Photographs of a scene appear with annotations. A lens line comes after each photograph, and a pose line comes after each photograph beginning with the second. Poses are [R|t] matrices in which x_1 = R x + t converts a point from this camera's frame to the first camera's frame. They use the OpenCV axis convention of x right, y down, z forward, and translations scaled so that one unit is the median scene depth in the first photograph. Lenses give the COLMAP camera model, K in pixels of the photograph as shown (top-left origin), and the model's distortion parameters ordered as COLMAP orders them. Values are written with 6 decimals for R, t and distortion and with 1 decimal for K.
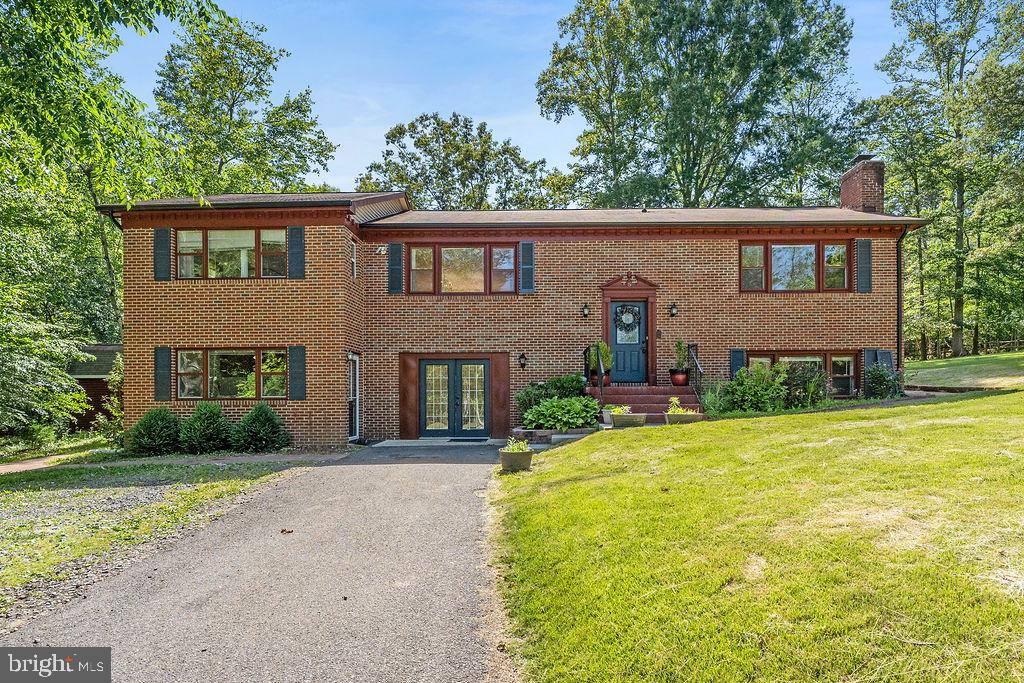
lens RADIAL K [[540.8, 0, 530.3], [0, 540.8, 407.7], [0, 0, 1]] dist [-0.002011, -0.001415]
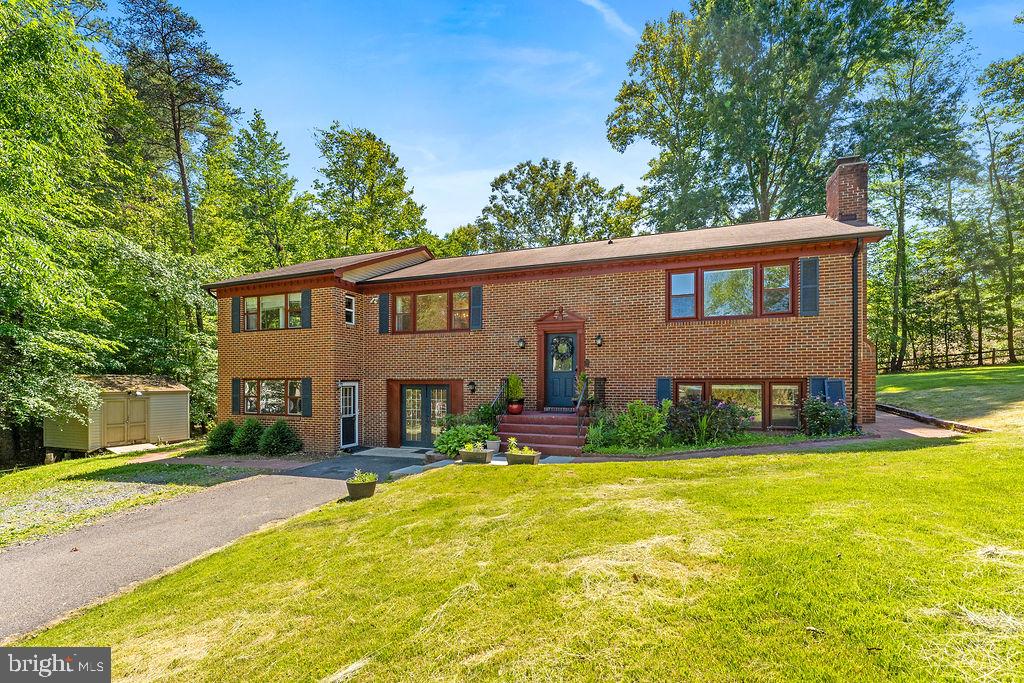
lens RADIAL K [[445.9, 0, 504.3], [0, 445.9, 394.3], [0, 0, 1]] dist [-0.000773, -0.000206]
pose [[0.937649, 0.012777, -0.347349, 0.385055], [-0.010504, 0.999909, 0.008428, -0.078432], [0.347425, -0.004254, 0.937698, 0.107158]]
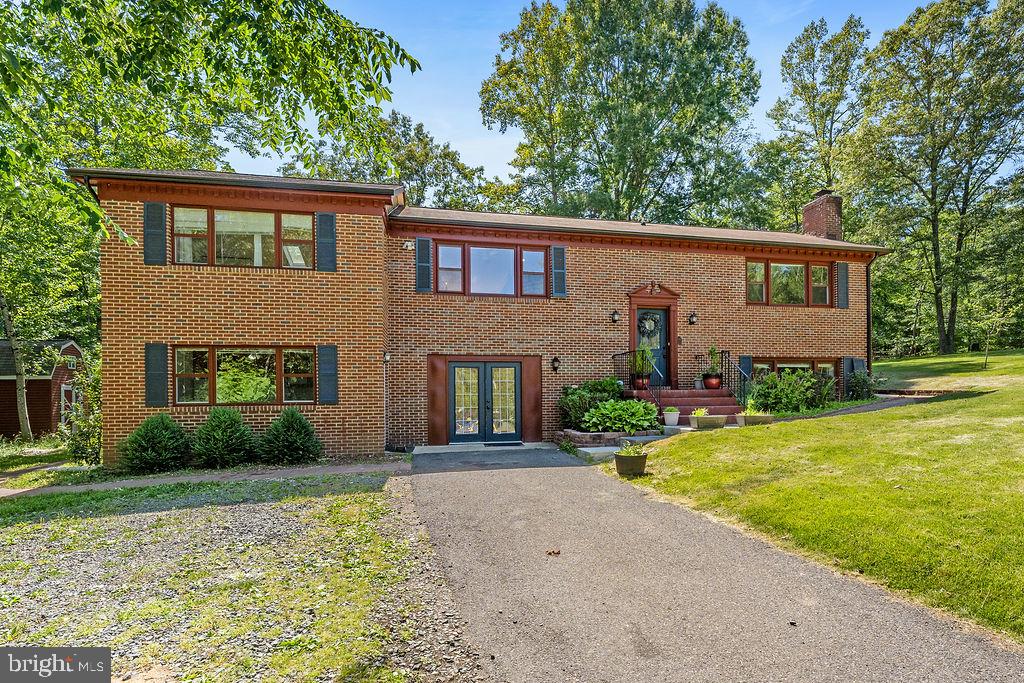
lens RADIAL K [[517.6, 0, 548.6], [0, 517.6, 408.1], [0, 0, 1]] dist [0.000087, -0.000170]
pose [[0.973677, -0.008170, 0.227786, -0.242736], [0.008872, 0.999959, -0.002056, -0.003134], [-0.227760, 0.004022, 0.973709, 0.063421]]
